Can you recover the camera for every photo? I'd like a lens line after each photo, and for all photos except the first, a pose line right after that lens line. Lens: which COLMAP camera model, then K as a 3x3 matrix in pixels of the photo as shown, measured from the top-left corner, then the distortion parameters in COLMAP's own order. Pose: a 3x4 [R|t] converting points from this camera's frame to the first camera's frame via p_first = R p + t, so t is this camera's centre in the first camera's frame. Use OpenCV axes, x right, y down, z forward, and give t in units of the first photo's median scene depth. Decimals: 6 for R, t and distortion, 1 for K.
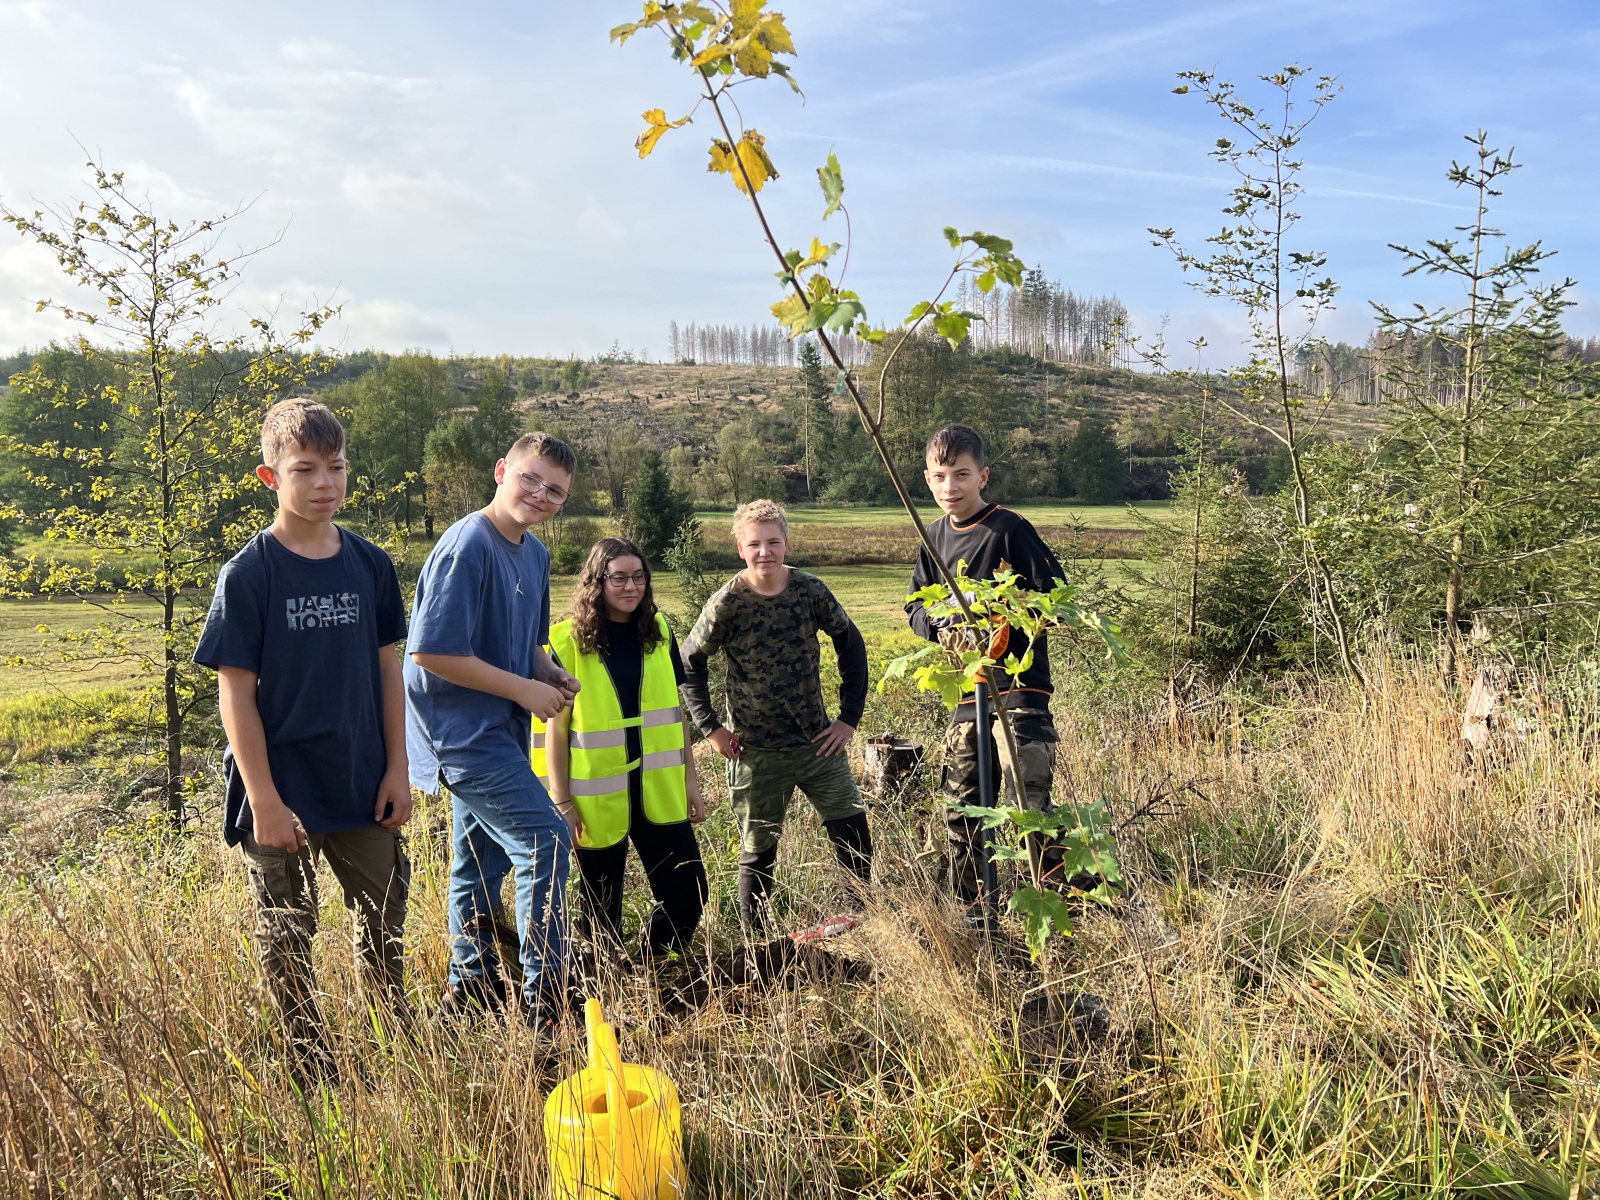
lens RADIAL K [[1296.8, 0, 802.4], [0, 1296.8, 569.0], [0, 0, 1]] dist [0.071101, -0.148690]
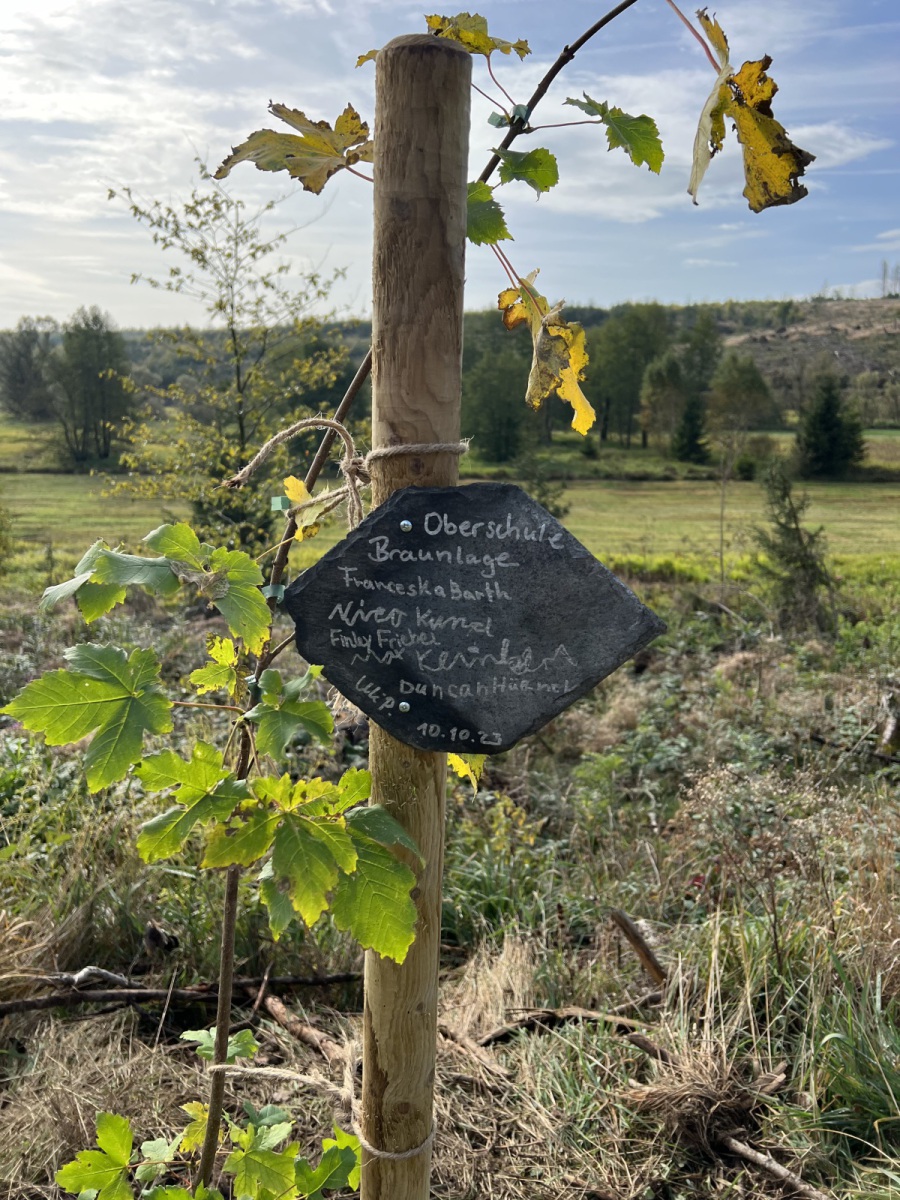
lens RADIAL K [[894.9, 0, 450.0], [0, 894.9, 600.0], [0, 0, 1]] dist [0.029881, -0.035248]
pose [[0.833606, 0.123974, -0.538266, 0.118354], [-0.039116, 0.985290, 0.166355, -0.028046], [0.550972, -0.117620, 0.826193, 0.232651]]
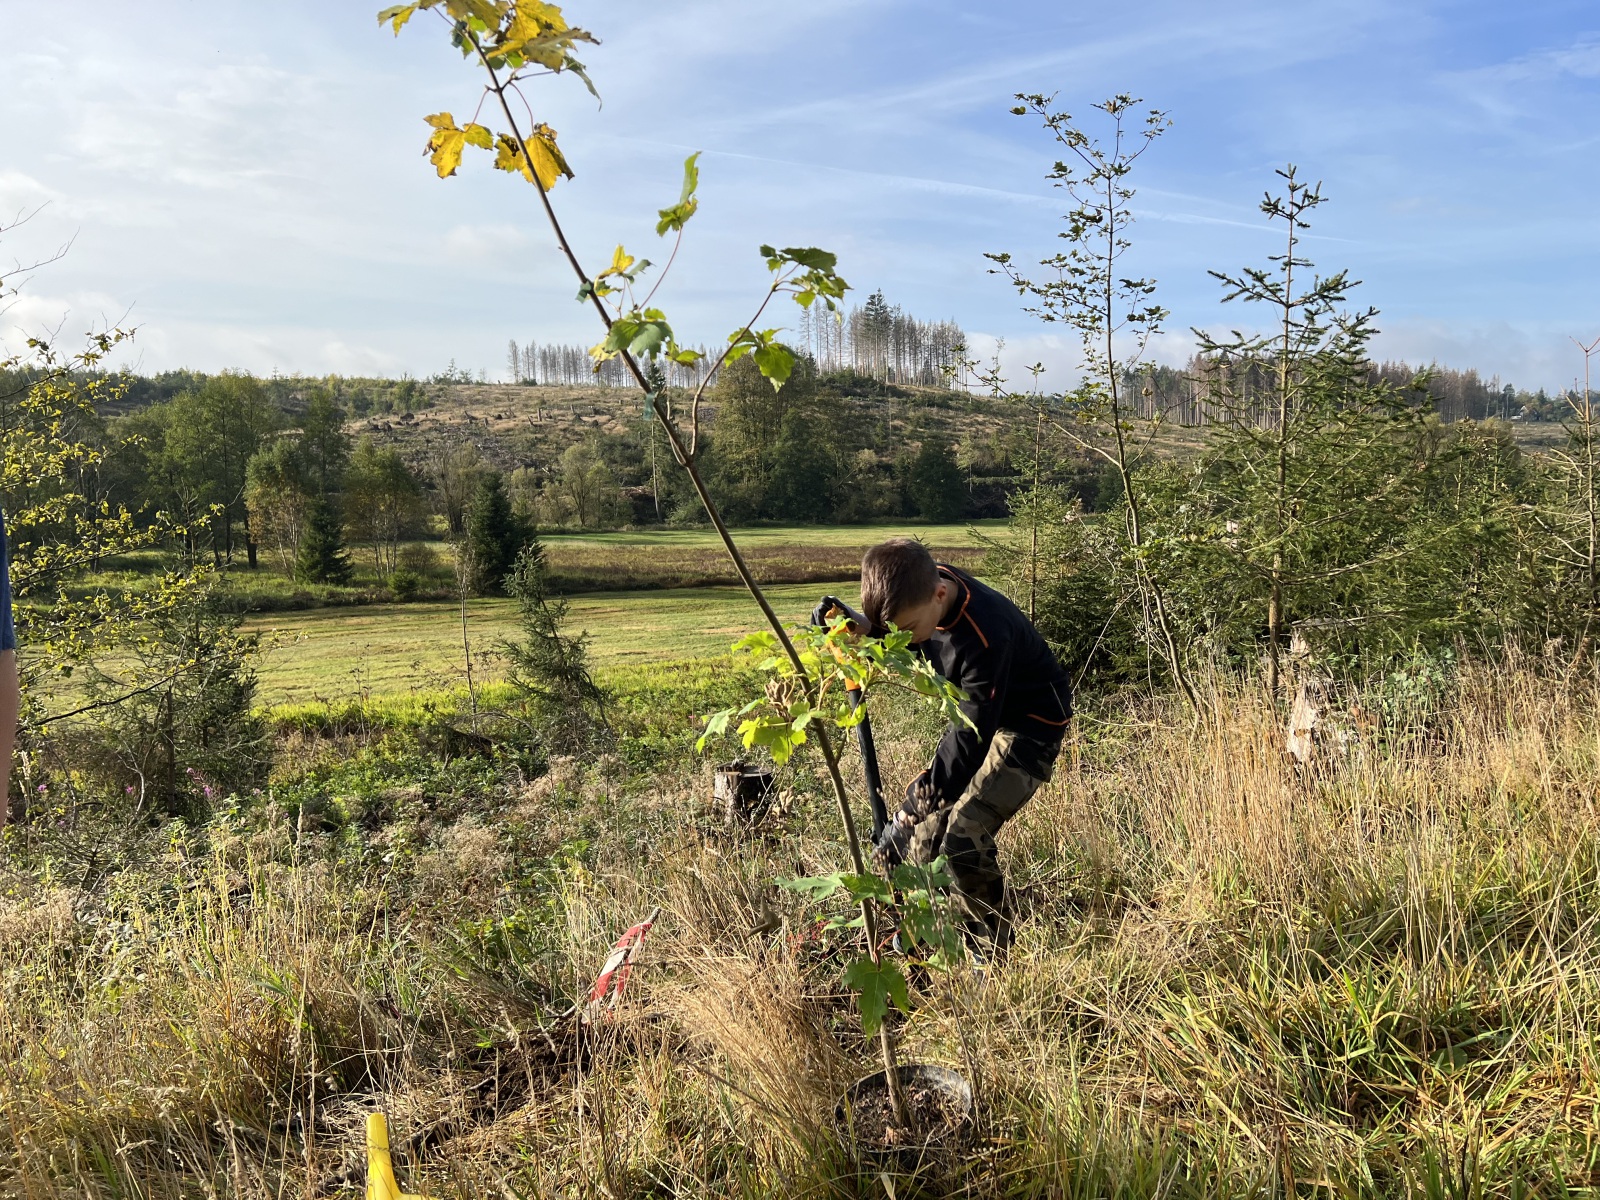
lens RADIAL K [[1281.7, 0, 832.1], [0, 1281.7, 599.5], [0, 0, 1]] dist [0.069334, -0.204778]
pose [[0.990349, -0.020142, 0.137126, 0.004756], [0.018873, 0.999766, 0.010549, -0.004031], [-0.137306, -0.007859, 0.990497, 0.019593]]
